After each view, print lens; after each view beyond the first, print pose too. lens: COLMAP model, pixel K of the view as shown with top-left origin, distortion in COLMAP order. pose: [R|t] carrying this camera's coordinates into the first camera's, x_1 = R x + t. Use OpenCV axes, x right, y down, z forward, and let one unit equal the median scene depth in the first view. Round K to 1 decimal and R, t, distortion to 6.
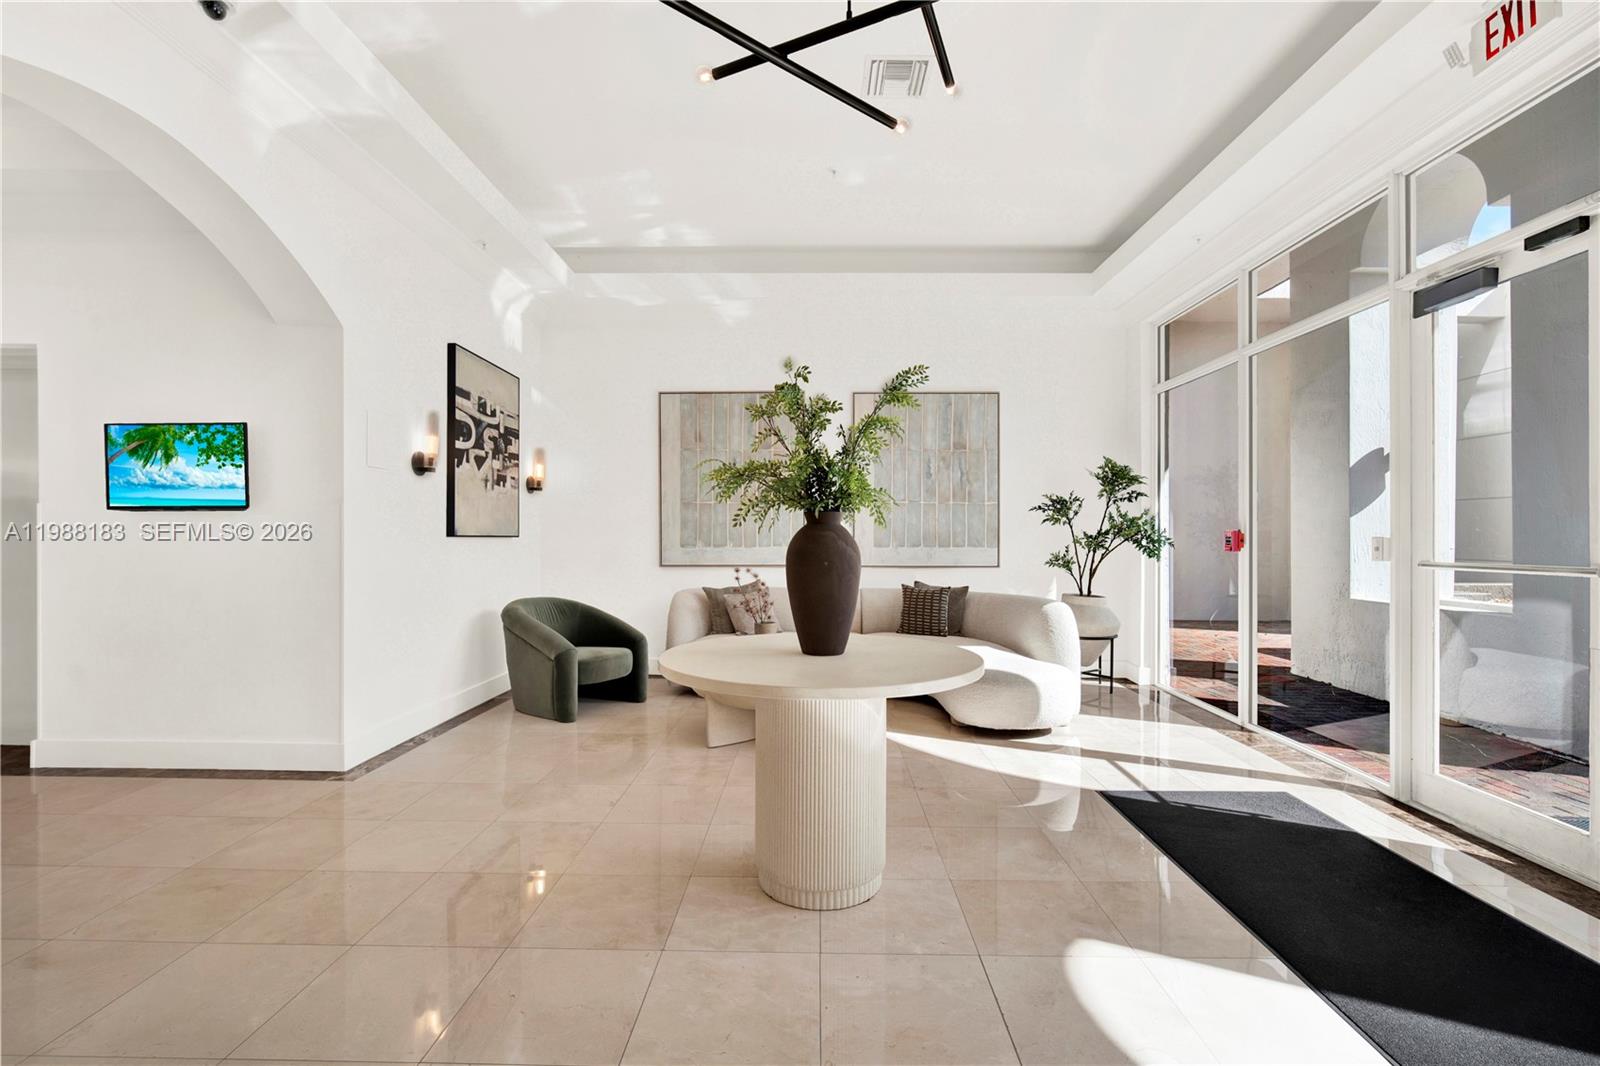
lens RADIAL K [[721.3, 0, 812.4], [0, 721.3, 531.0], [0, 0, 1]] dist [-0.001471, 0.000040]
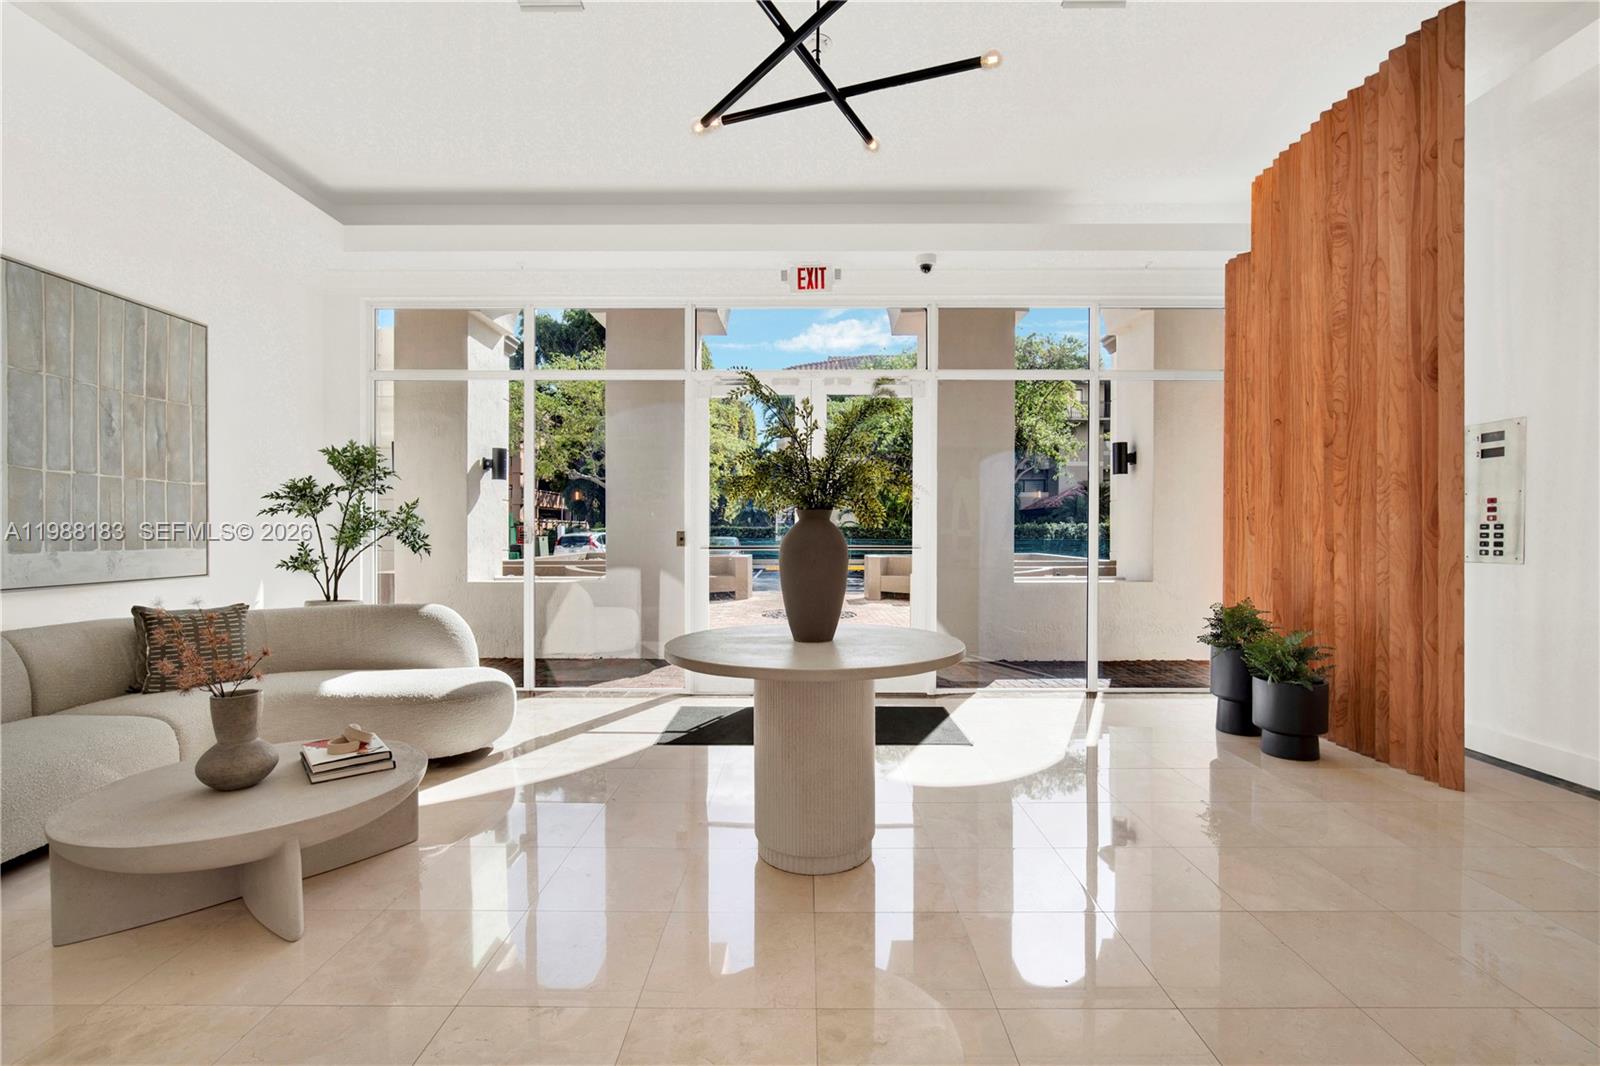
lens RADIAL K [[717.7, 0, 793.8], [0, 717.7, 532.9], [0, 0, 1]] dist [-0.001430, -0.000268]
pose [[0.003077, -0.005039, 0.999983, -0.500257], [-0.008002, 0.999955, 0.005064, 0.000464], [-0.999963, -0.008018, 0.003037, 0.490485]]
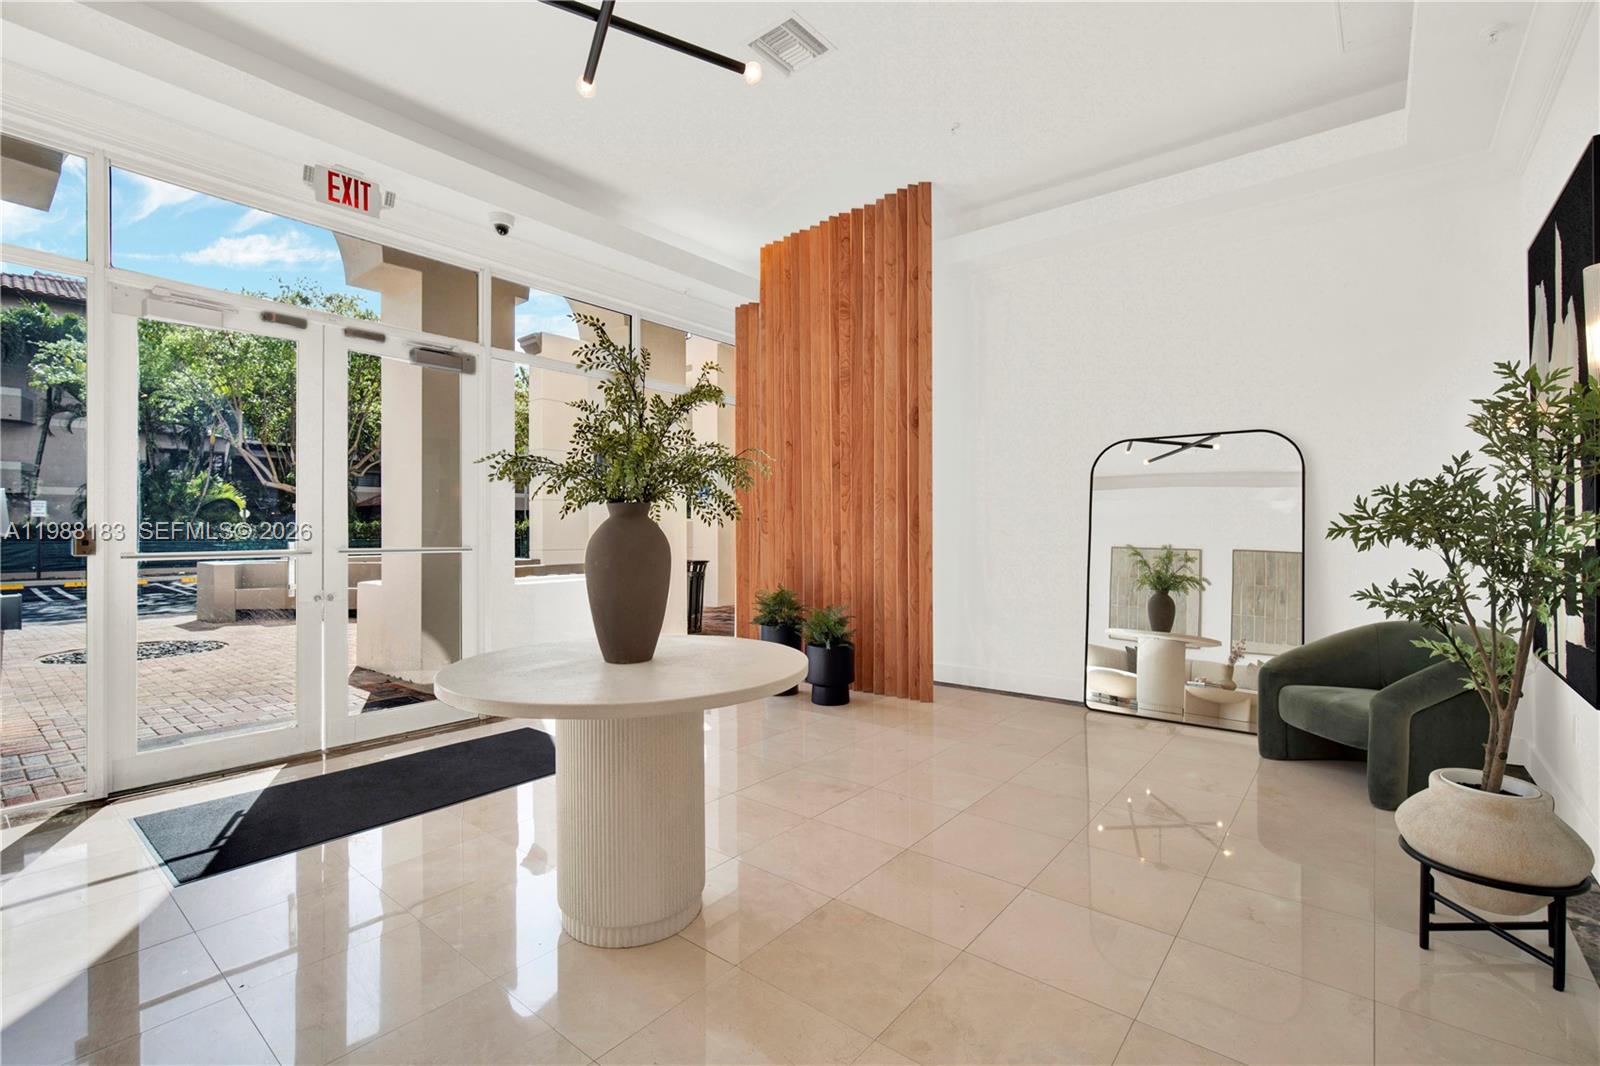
lens RADIAL K [[721.3, 0, 798.0], [0, 721.3, 520.1], [0, 0, 1]] dist [-0.008304, -0.000125]
pose [[-0.782909, 0.006118, 0.622106, -0.336705], [-0.007673, 0.999781, -0.019489, 0.004365], [-0.622089, -0.020031, -0.782691, 0.748006]]
